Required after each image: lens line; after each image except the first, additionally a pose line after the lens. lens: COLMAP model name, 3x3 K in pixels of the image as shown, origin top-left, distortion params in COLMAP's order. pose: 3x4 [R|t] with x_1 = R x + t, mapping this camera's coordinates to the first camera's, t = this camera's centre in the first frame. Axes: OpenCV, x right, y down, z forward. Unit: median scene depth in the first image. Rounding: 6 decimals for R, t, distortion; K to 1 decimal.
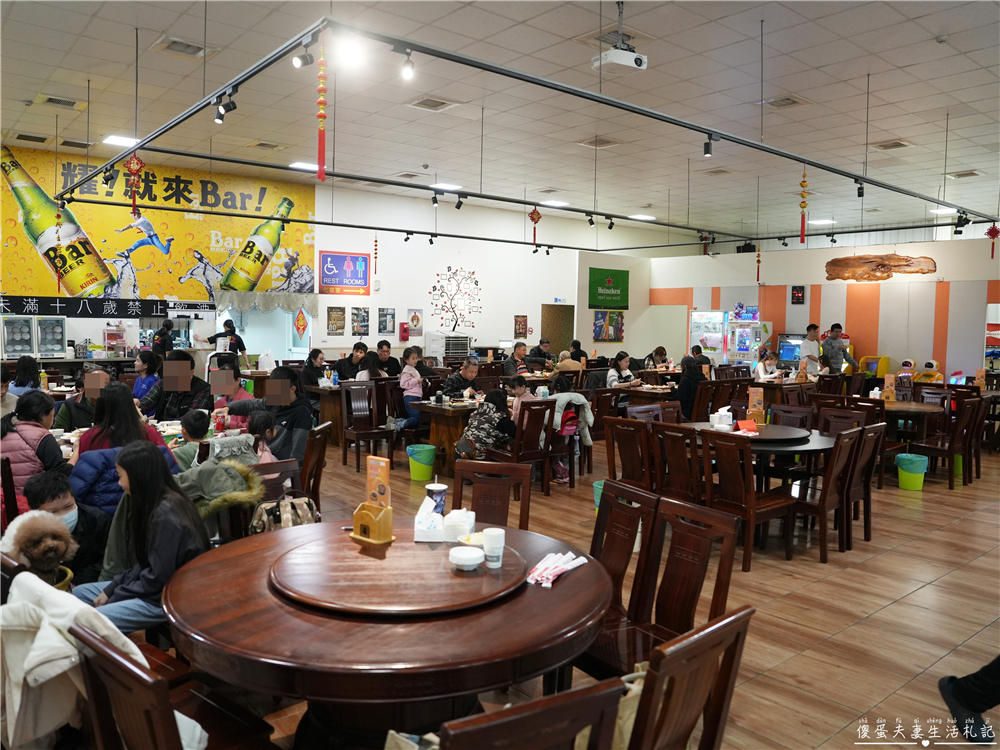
lens RADIAL K [[773.1, 0, 500.5], [0, 773.1, 370.0], [0, 0, 1]] dist [-0.039355, 0.021309]
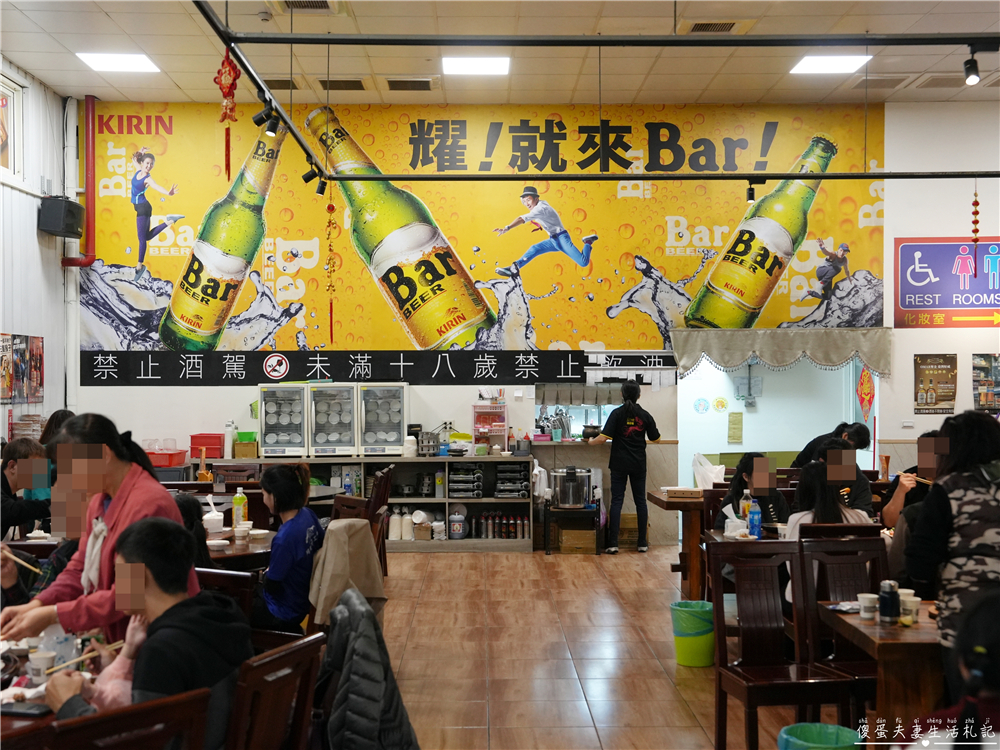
lens RADIAL K [[1302.9, 0, 500.2], [0, 1302.9, 381.2], [0, 0, 1]] dist [0.062570, 0.000000]
pose [[0.782877, -0.017843, -0.621920, 0.091166], [-0.023867, 0.997992, -0.058677, -0.014058], [0.621718, 0.060780, 0.780879, 0.247065]]
